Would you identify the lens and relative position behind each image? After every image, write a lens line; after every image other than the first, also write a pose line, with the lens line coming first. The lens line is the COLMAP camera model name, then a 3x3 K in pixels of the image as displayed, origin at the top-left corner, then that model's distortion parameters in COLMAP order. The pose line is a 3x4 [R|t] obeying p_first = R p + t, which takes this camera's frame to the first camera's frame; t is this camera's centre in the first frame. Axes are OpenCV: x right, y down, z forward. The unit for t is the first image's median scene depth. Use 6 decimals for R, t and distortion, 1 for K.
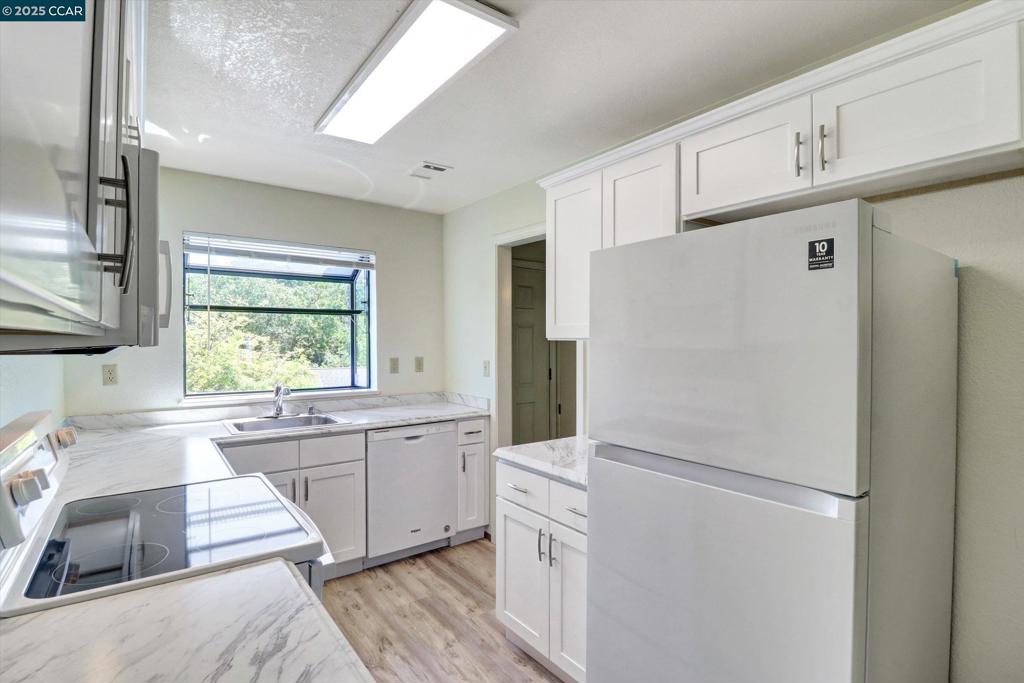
lens RADIAL K [[491.1, 0, 504.3], [0, 491.1, 342.7], [0, 0, 1]] dist [-0.003533, -0.011709]
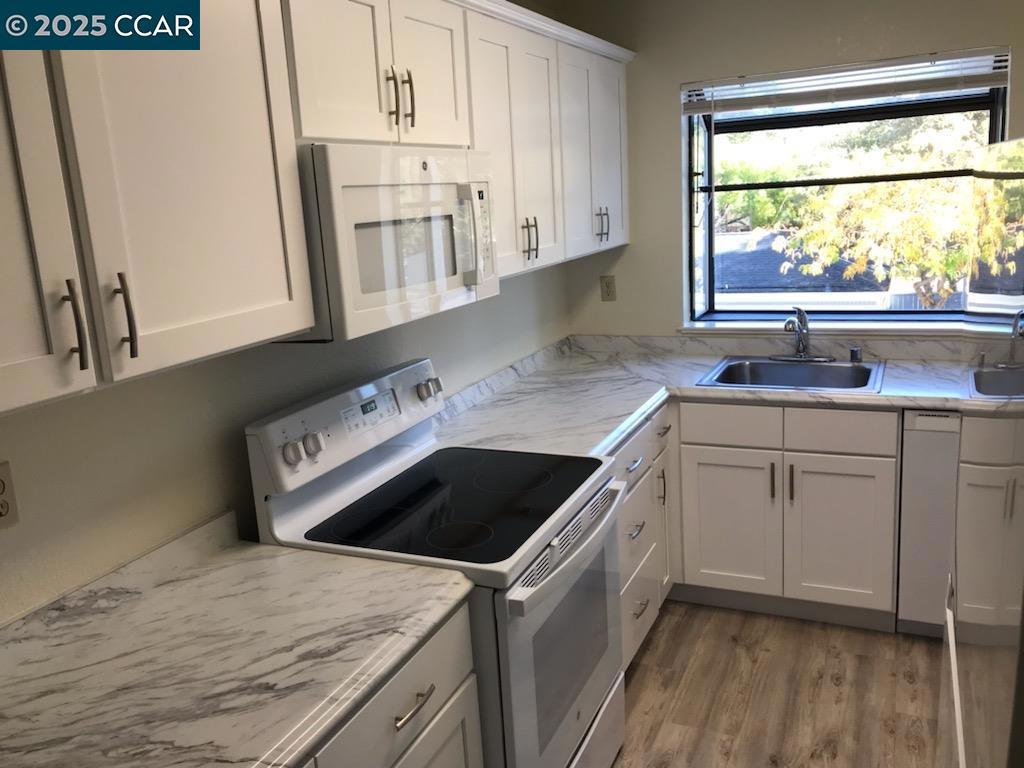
lens RADIAL K [[842.4, 0, 500.6], [0, 842.4, 376.4], [0, 0, 1]] dist [0.032289, -0.037224]
pose [[0.481615, 0.154212, -0.862708, 0.353958], [0.063365, 0.975693, 0.209782, -0.097188], [0.874089, -0.155699, 0.460137, 0.163989]]
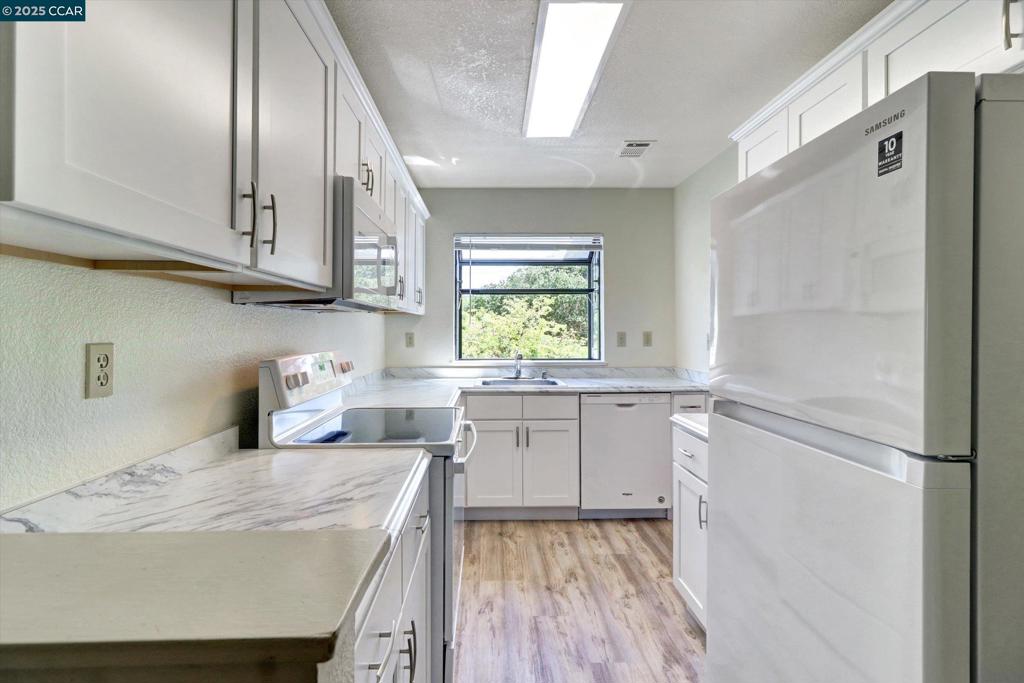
lens RADIAL K [[484.6, 0, 496.6], [0, 484.6, 329.7], [0, 0, 1]] dist [0.004044, -0.000188]
pose [[0.817671, -0.002584, -0.575680, 0.213044], [0.000022, 0.999990, -0.004456, 0.041373], [0.575686, 0.003631, 0.817663, -0.010453]]
